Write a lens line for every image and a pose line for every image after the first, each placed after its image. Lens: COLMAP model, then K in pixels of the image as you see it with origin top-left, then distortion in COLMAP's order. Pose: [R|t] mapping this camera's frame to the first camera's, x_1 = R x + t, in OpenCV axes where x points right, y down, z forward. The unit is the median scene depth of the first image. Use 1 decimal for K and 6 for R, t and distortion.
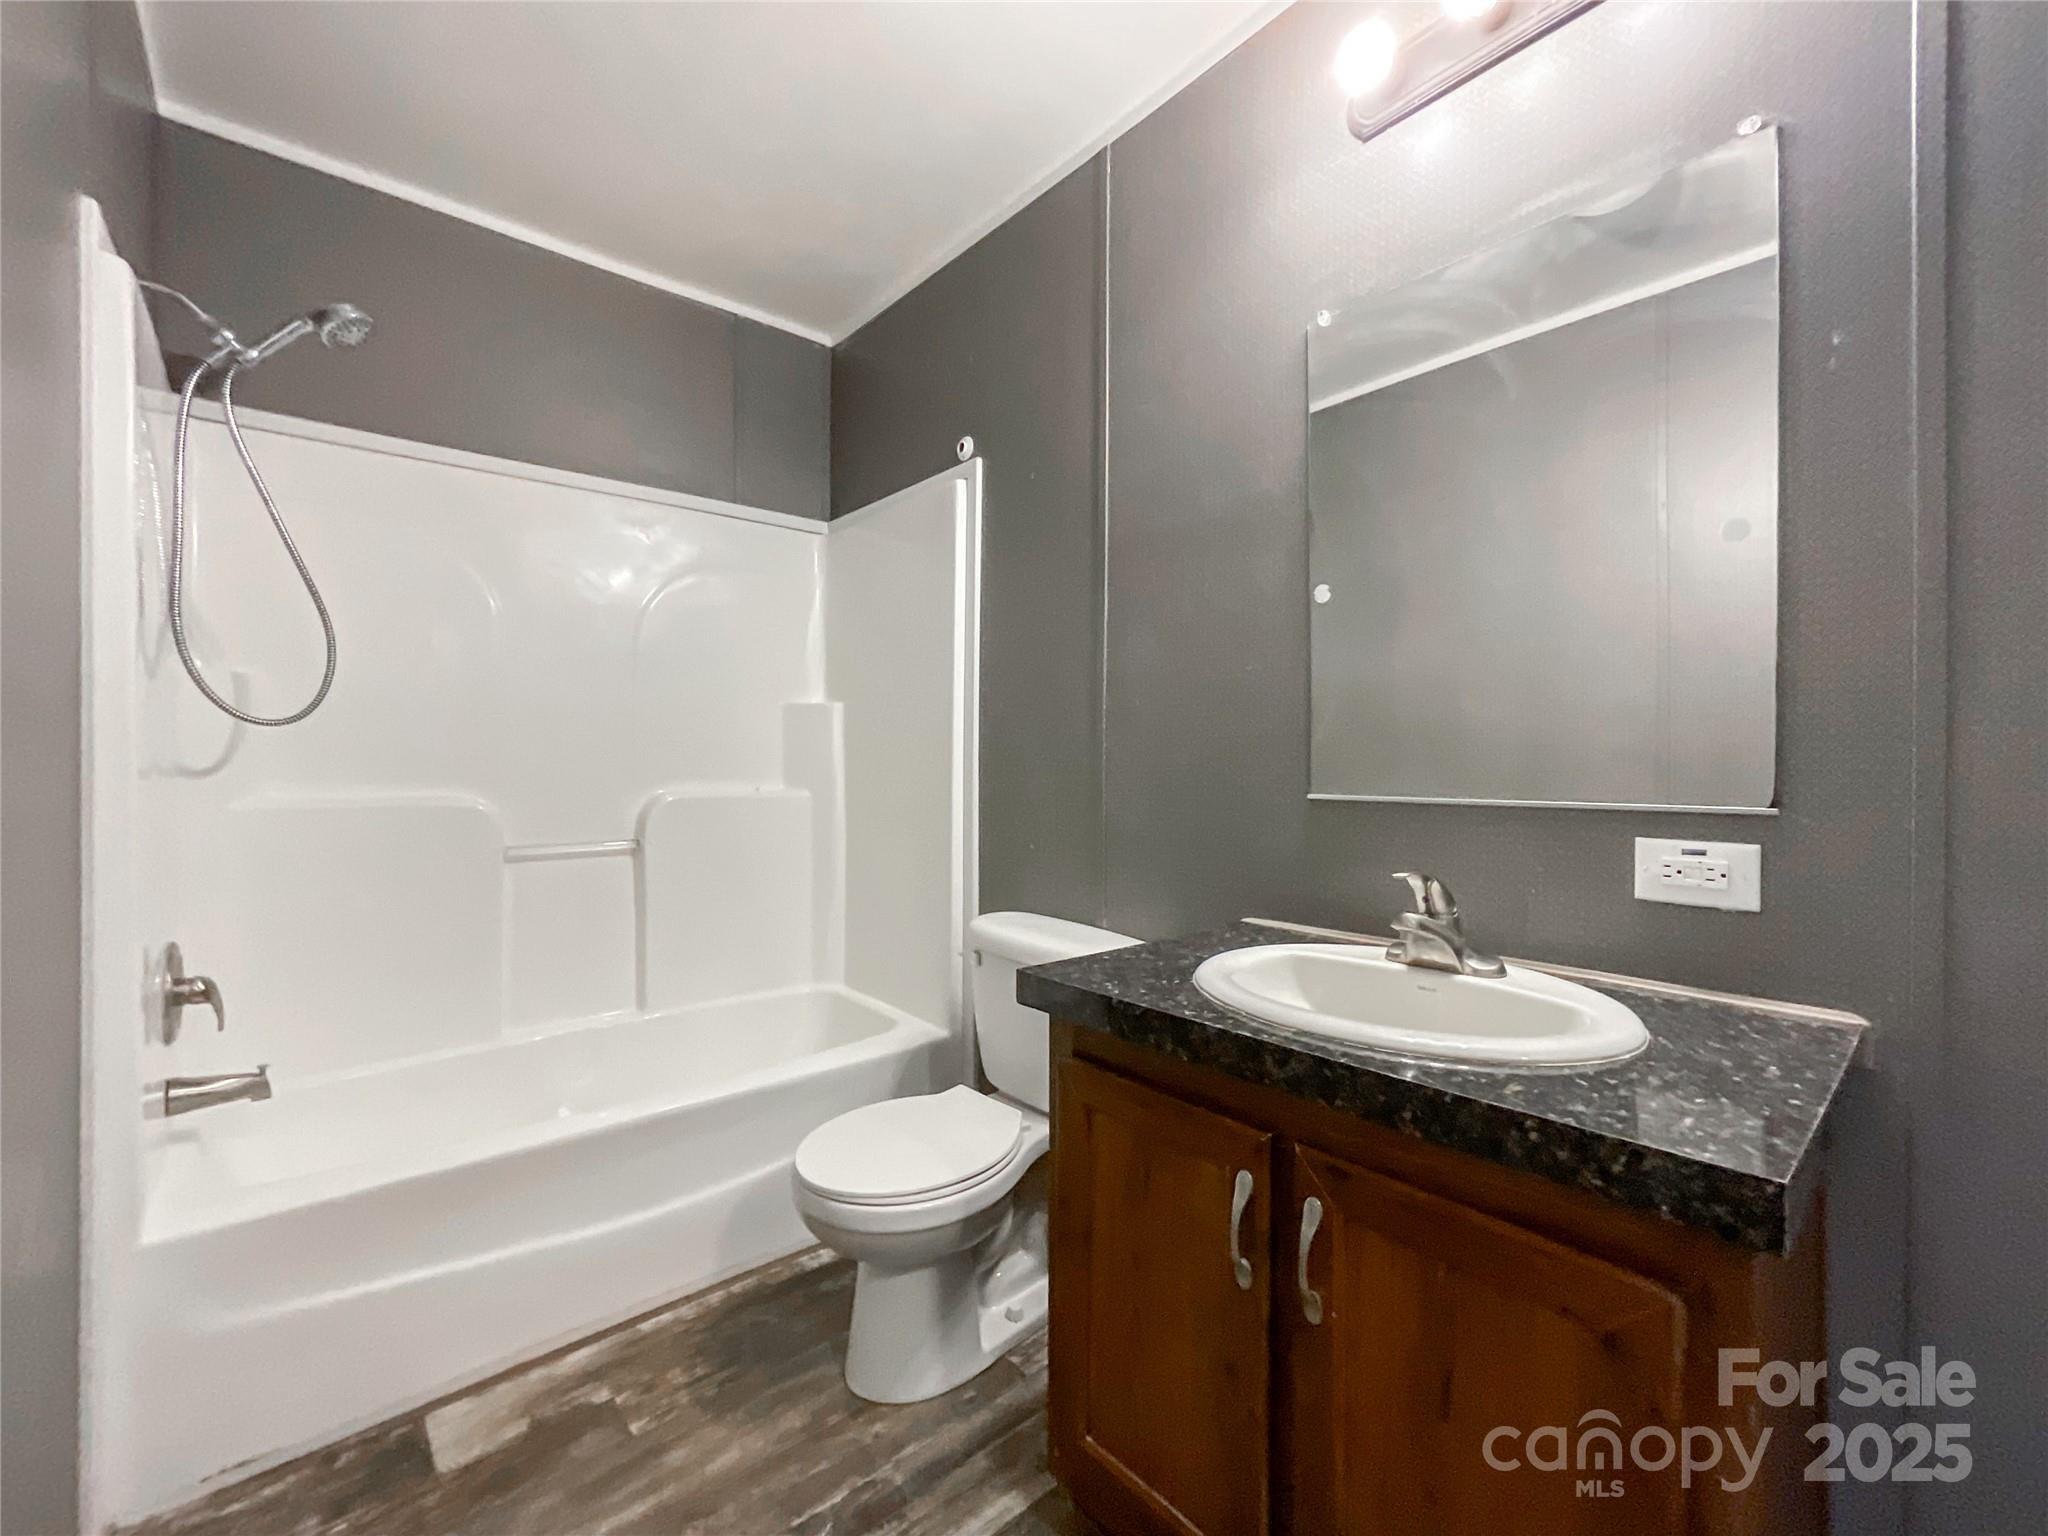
lens RADIAL K [[838.0, 0, 1020.3], [0, 838.0, 736.3], [0, 0, 1]] dist [-0.025373, 0.012379]
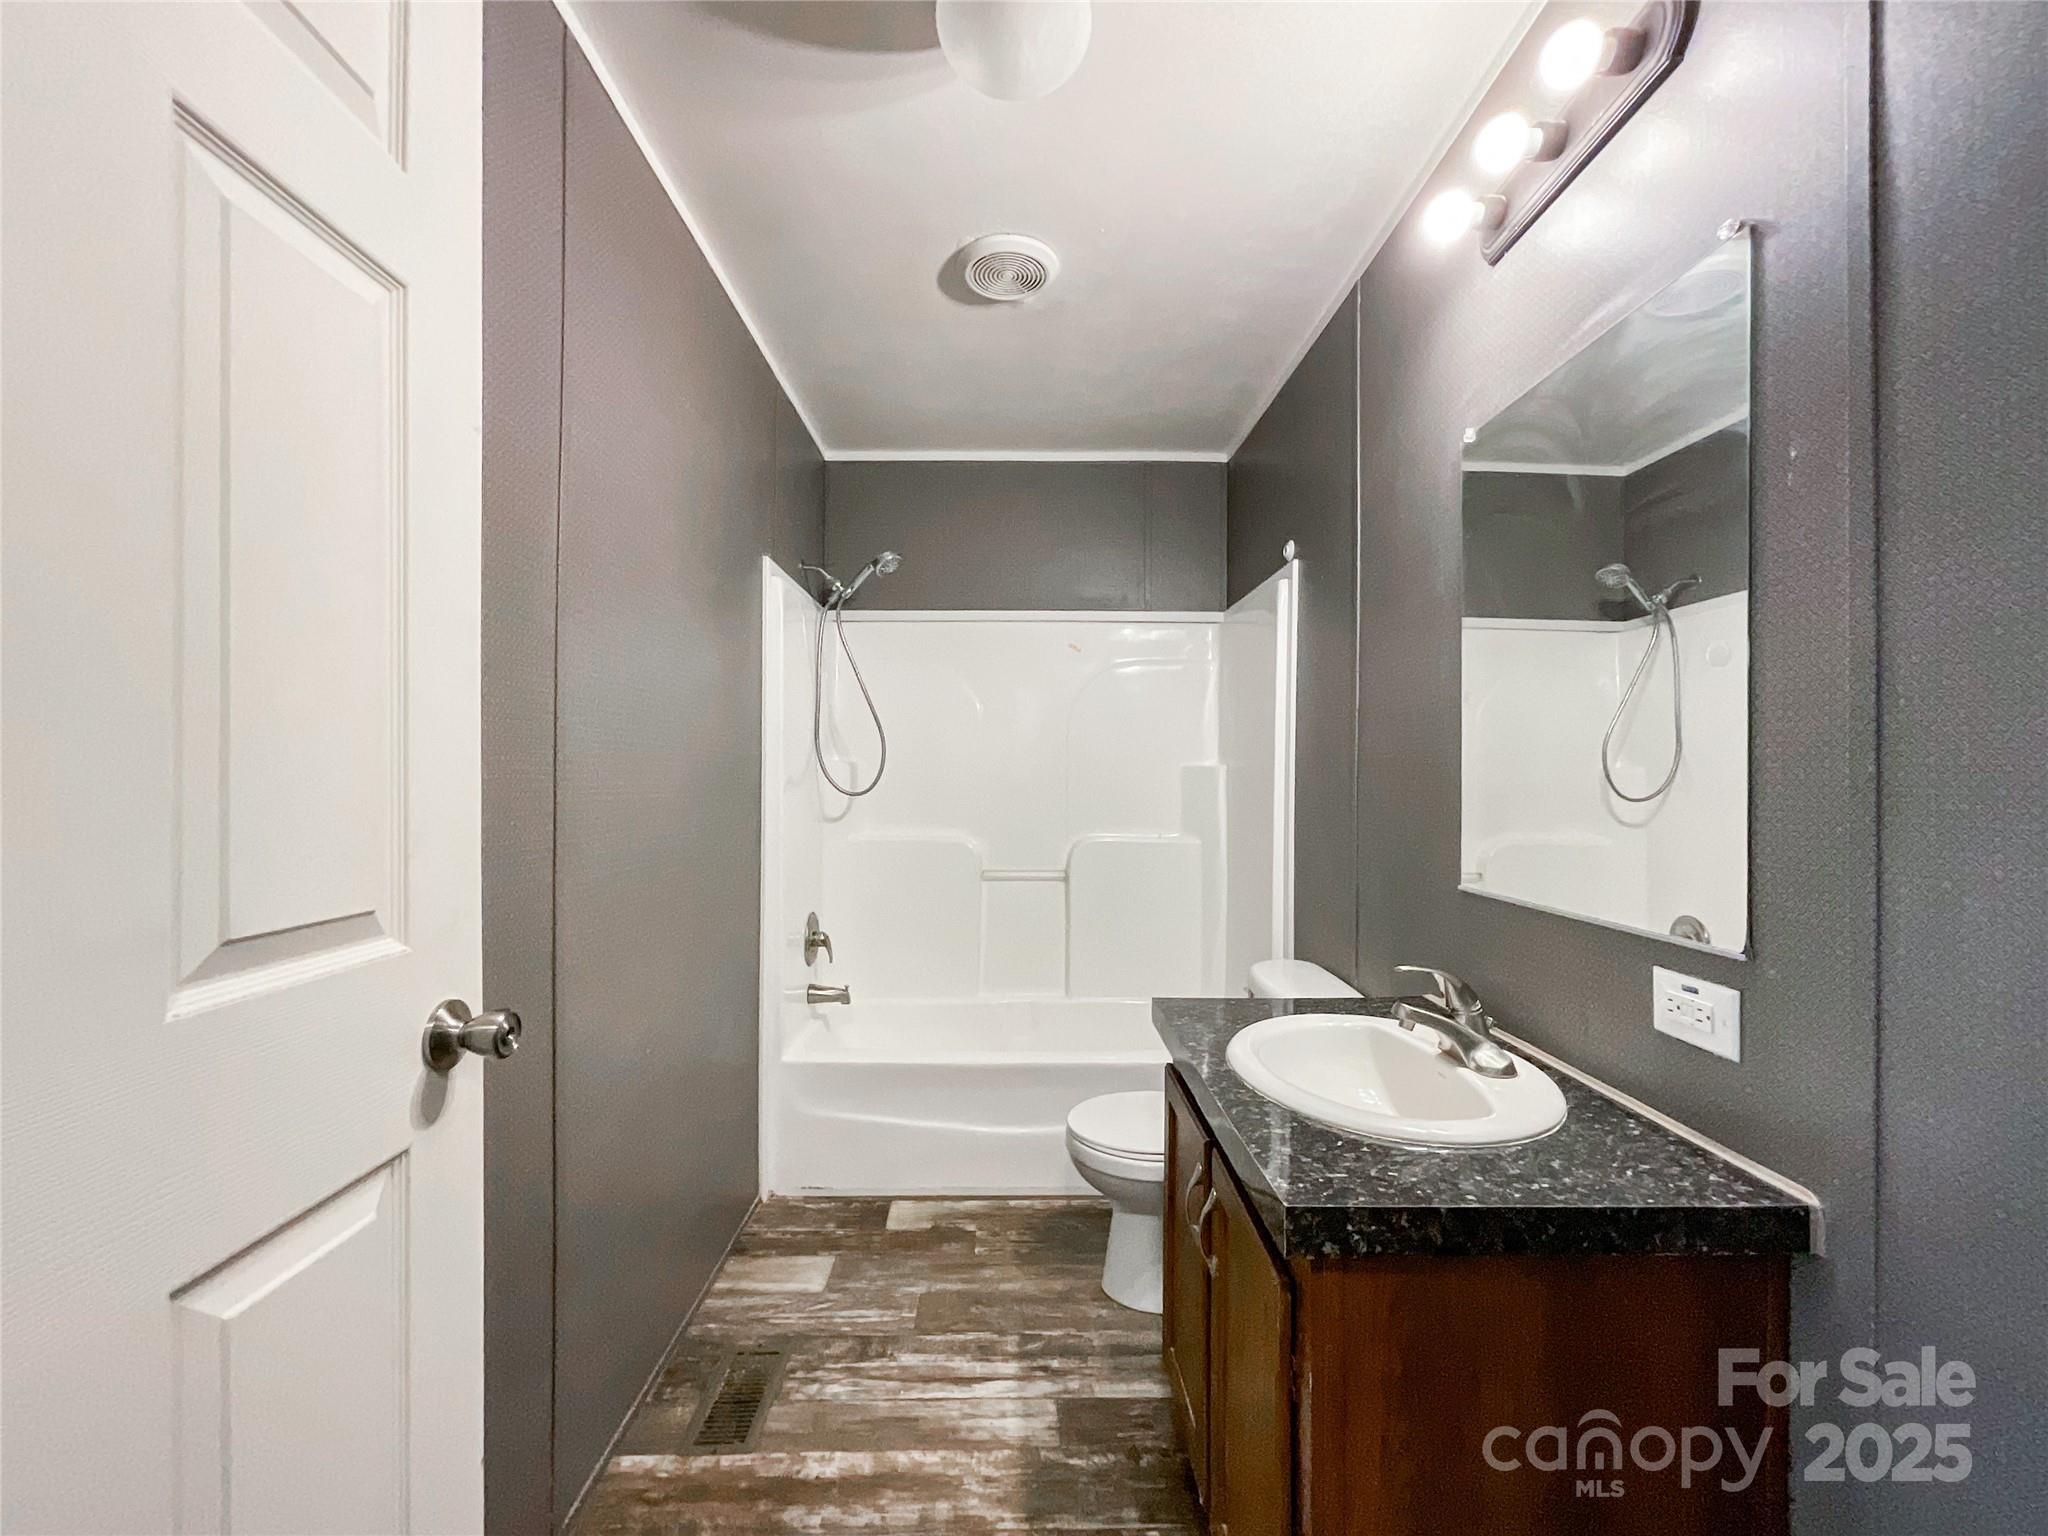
lens RADIAL K [[829.6, 0, 1027.2], [0, 829.6, 734.4], [0, 0, 1]] dist [-0.000024, 0.000100]
pose [[0.770279, -0.030914, -0.636957, 0.606288], [0.014450, 0.999414, -0.031031, -0.099115], [0.637543, 0.014698, 0.770274, -0.172215]]
